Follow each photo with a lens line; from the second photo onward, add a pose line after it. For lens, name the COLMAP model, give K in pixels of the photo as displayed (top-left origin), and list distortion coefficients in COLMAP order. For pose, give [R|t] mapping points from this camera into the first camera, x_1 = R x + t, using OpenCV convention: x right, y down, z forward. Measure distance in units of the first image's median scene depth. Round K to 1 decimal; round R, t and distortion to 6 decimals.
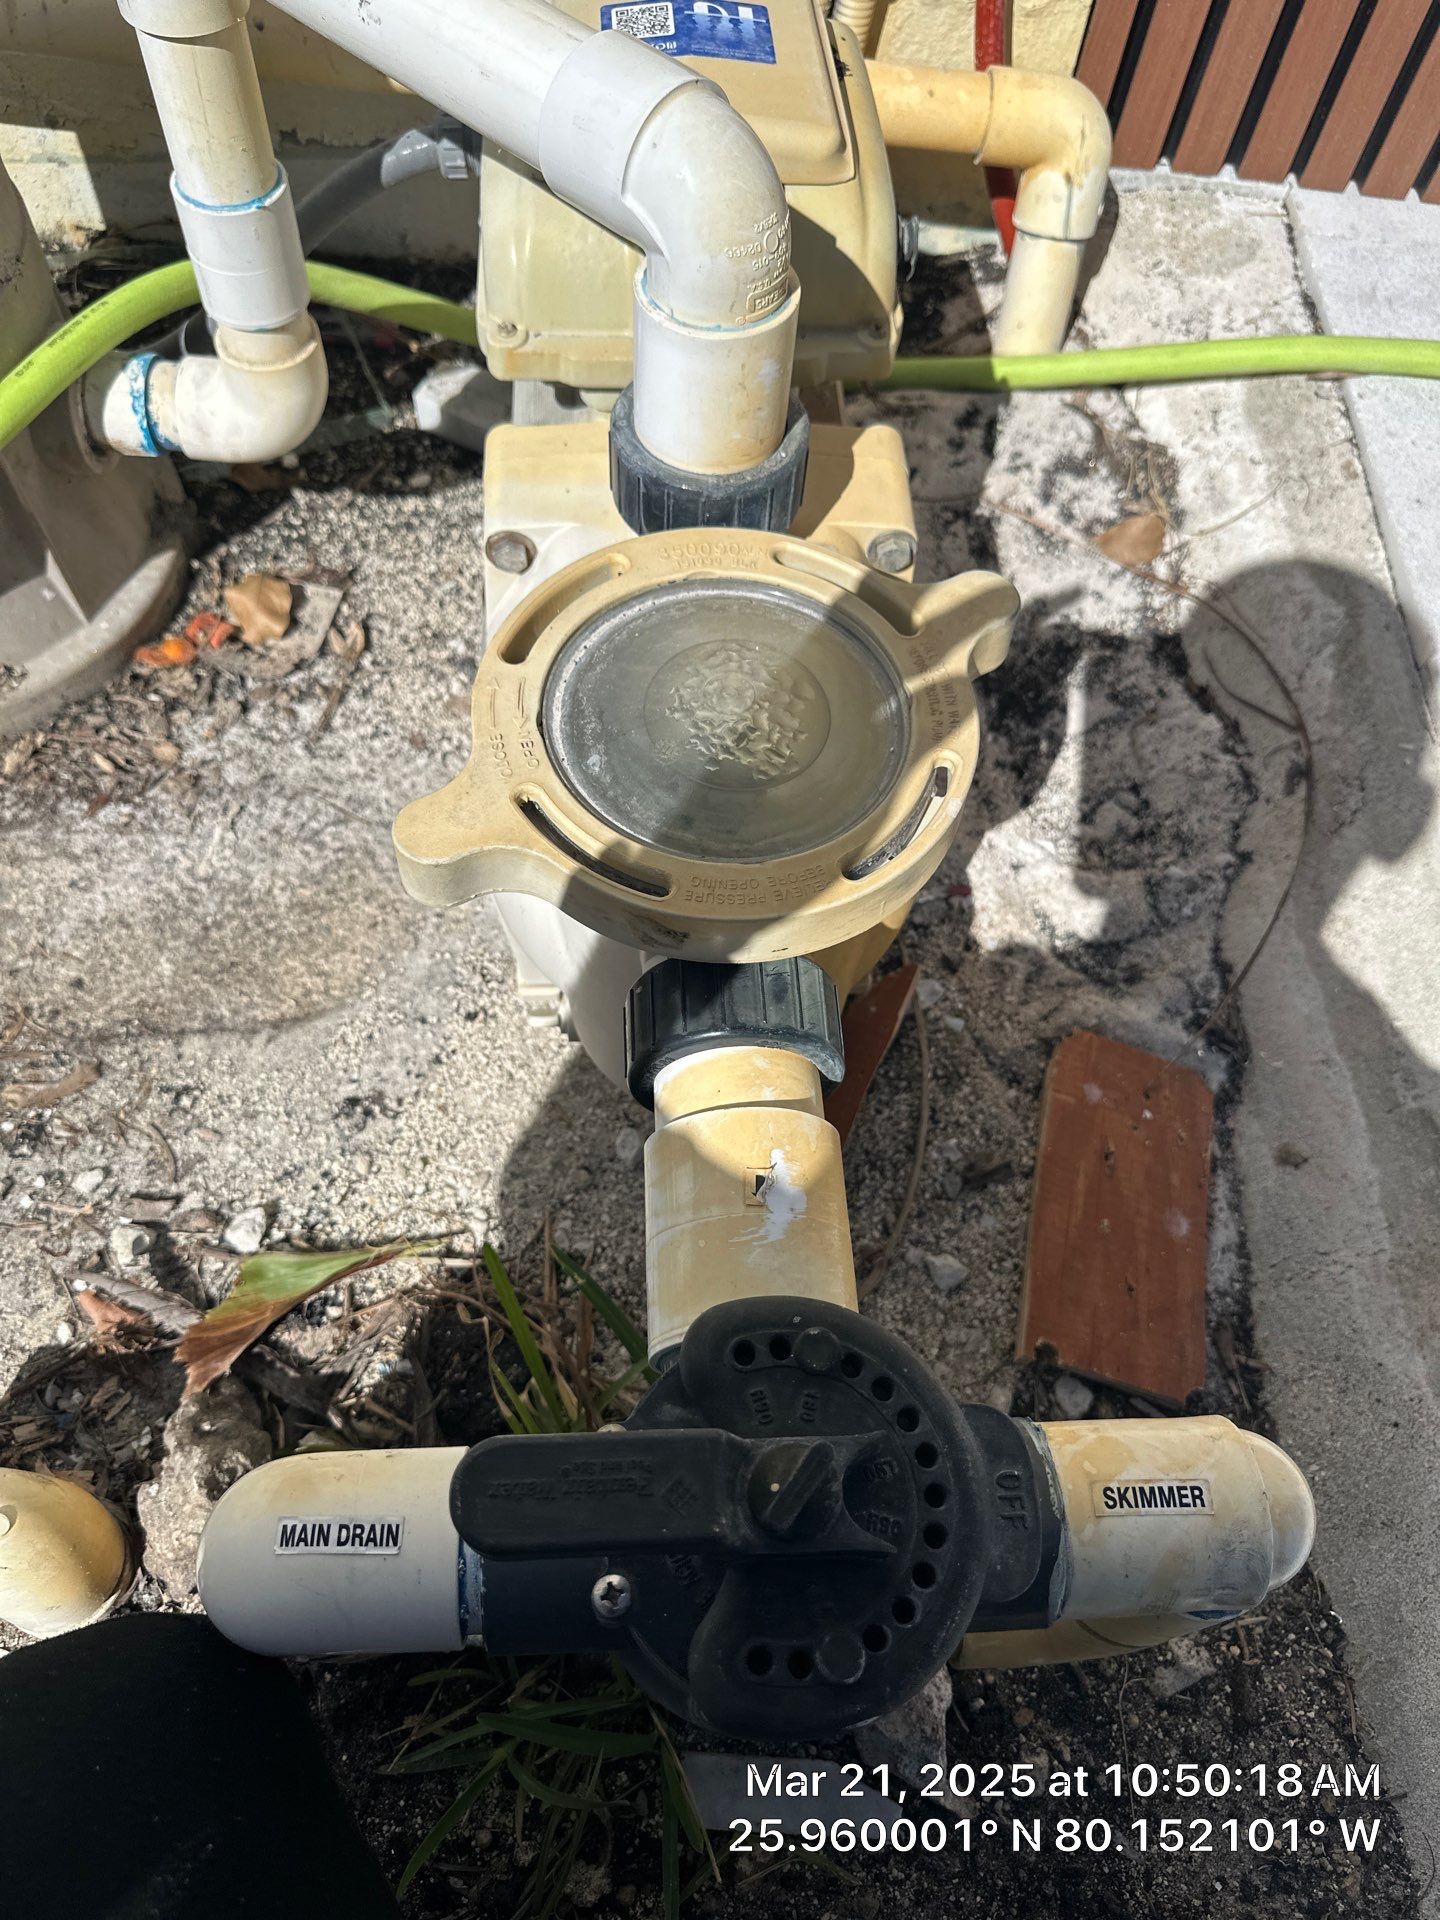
lens RADIAL K [[1376.2, 0, 722.1], [0, 1376.2, 924.1], [0, 0, 1]] dist [0.055803, -0.053875]
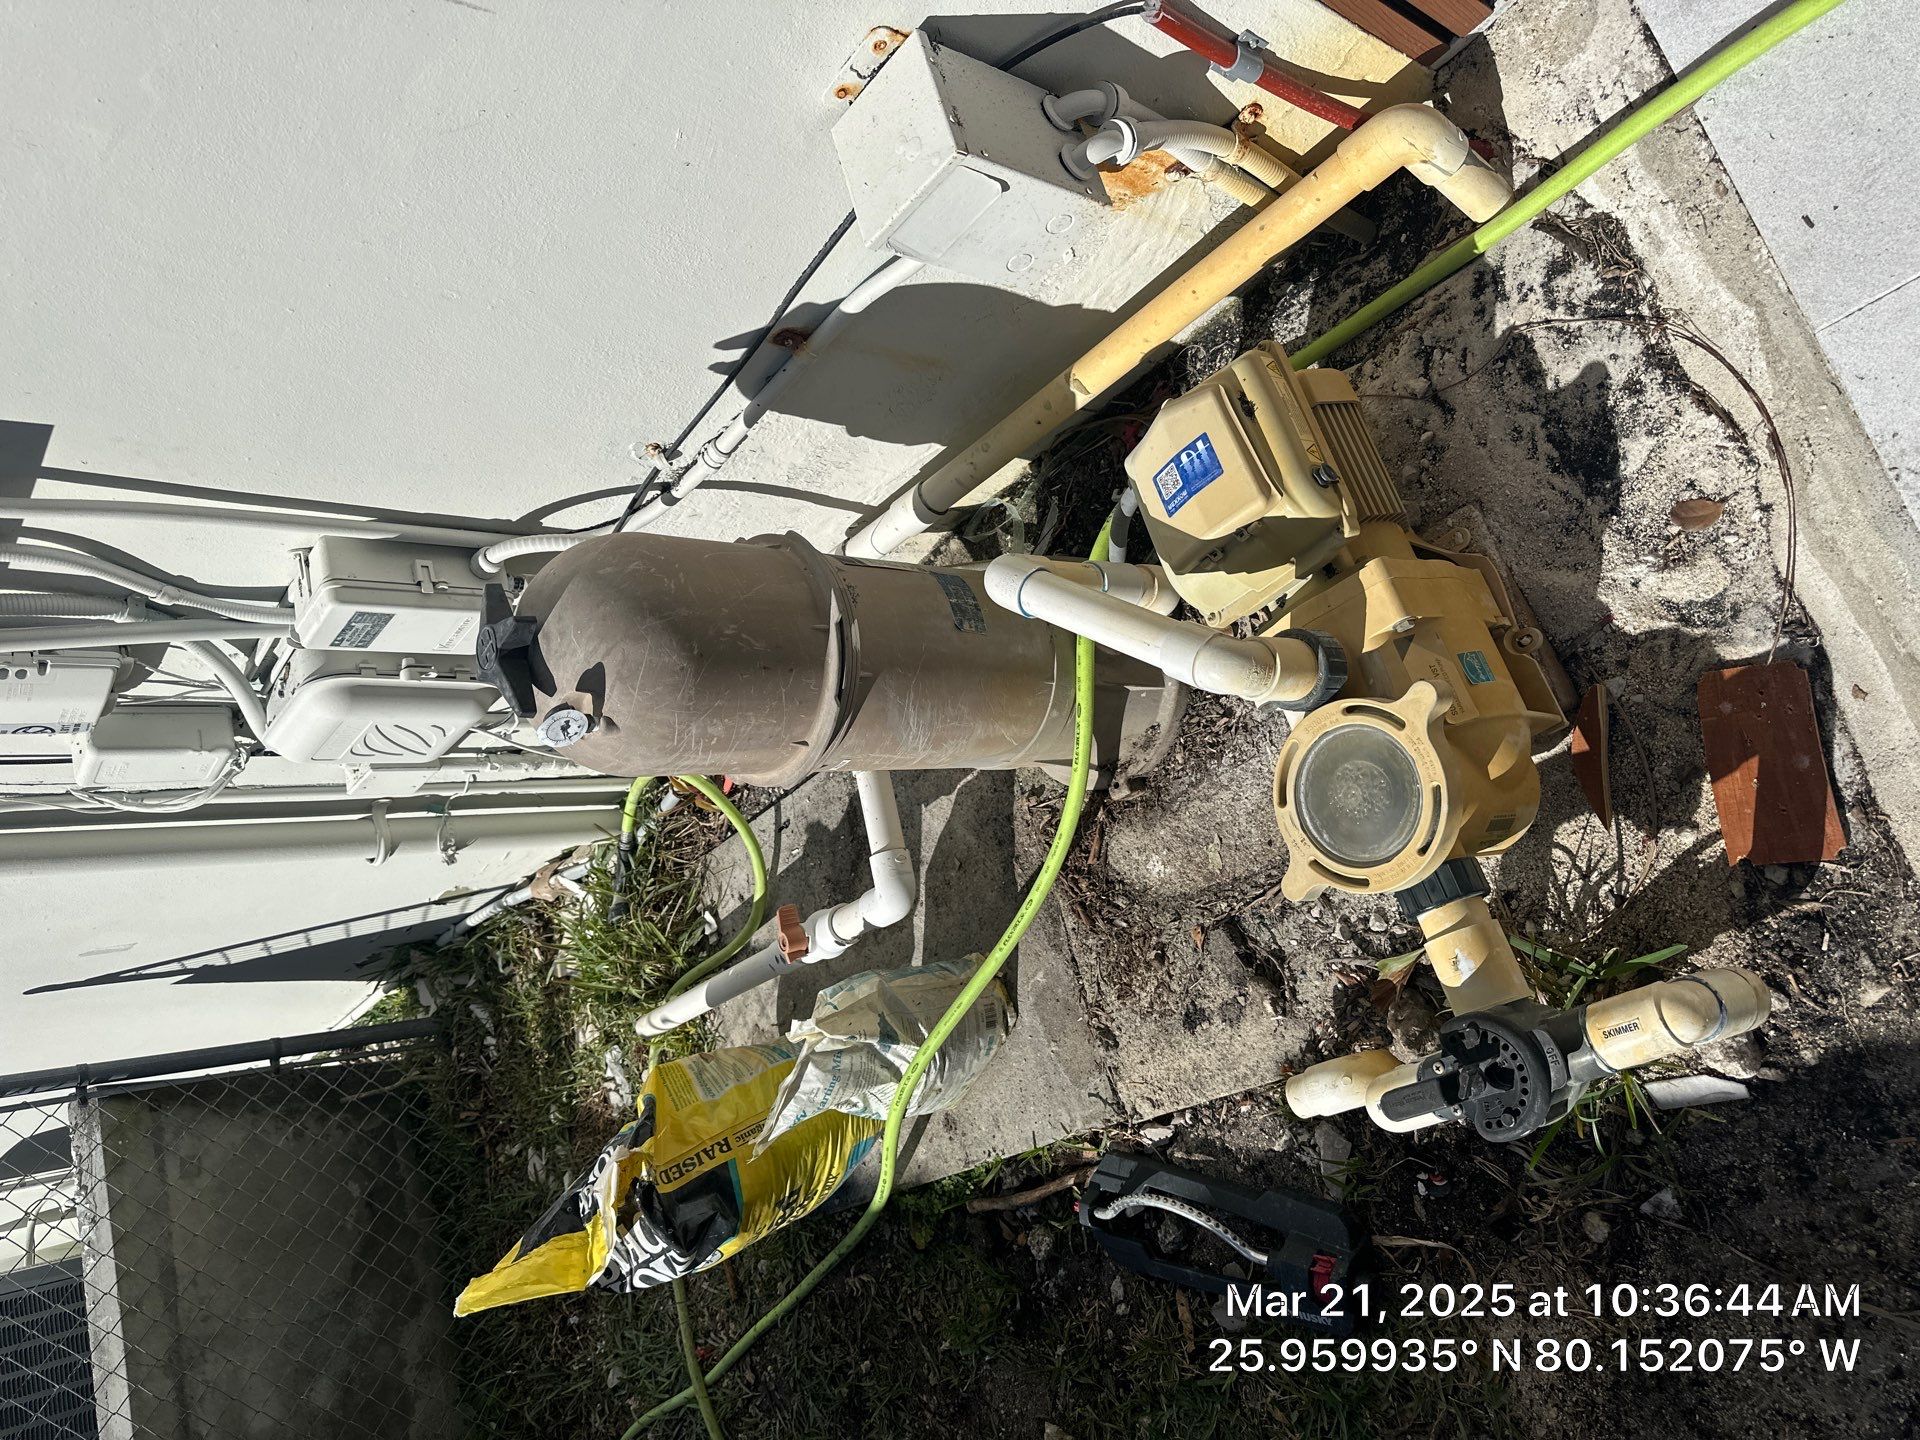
lens RADIAL K [[1358.7, 0, 960.3], [0, 1358.7, 721.8], [0, 0, 1]] dist [0.069391, -0.086856]
pose [[0.567489, -0.401044, -0.719110, 0.871319], [0.626282, 0.777224, 0.060780, -0.518910], [0.534535, -0.484858, 0.692233, -0.649307]]
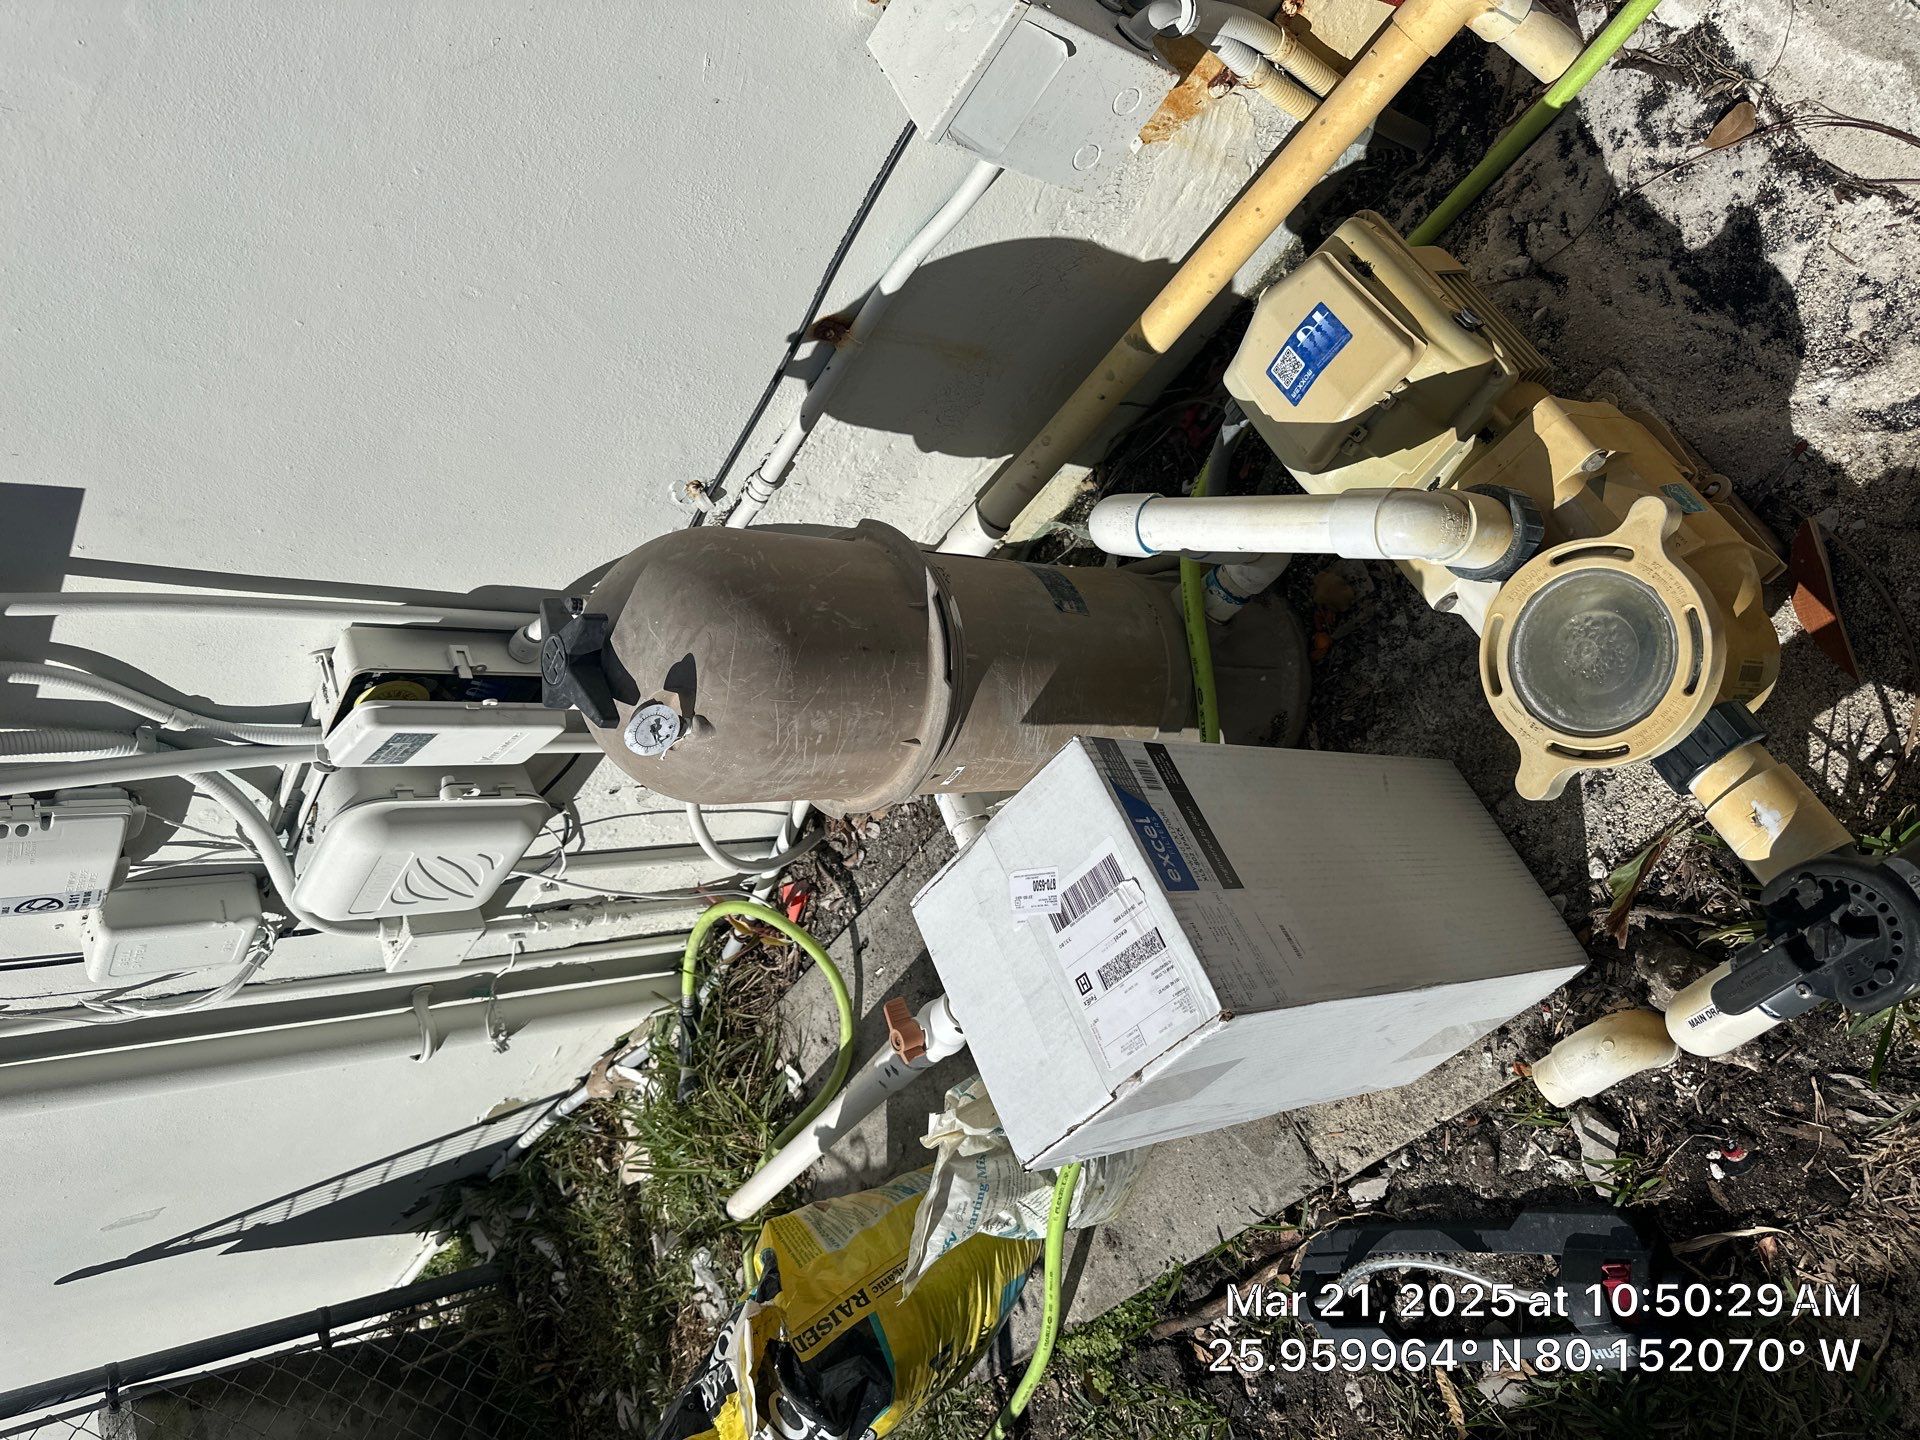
lens RADIAL K [[1374.6, 0, 958.2], [0, 1374.6, 723.6], [0, 0, 1]] dist [0.035695, -0.038834]
pose [[0.491095, -0.589157, -0.641654, 0.505718], [0.737831, 0.672891, -0.053135, -0.412458], [0.463068, -0.447338, 0.765152, -0.707358]]
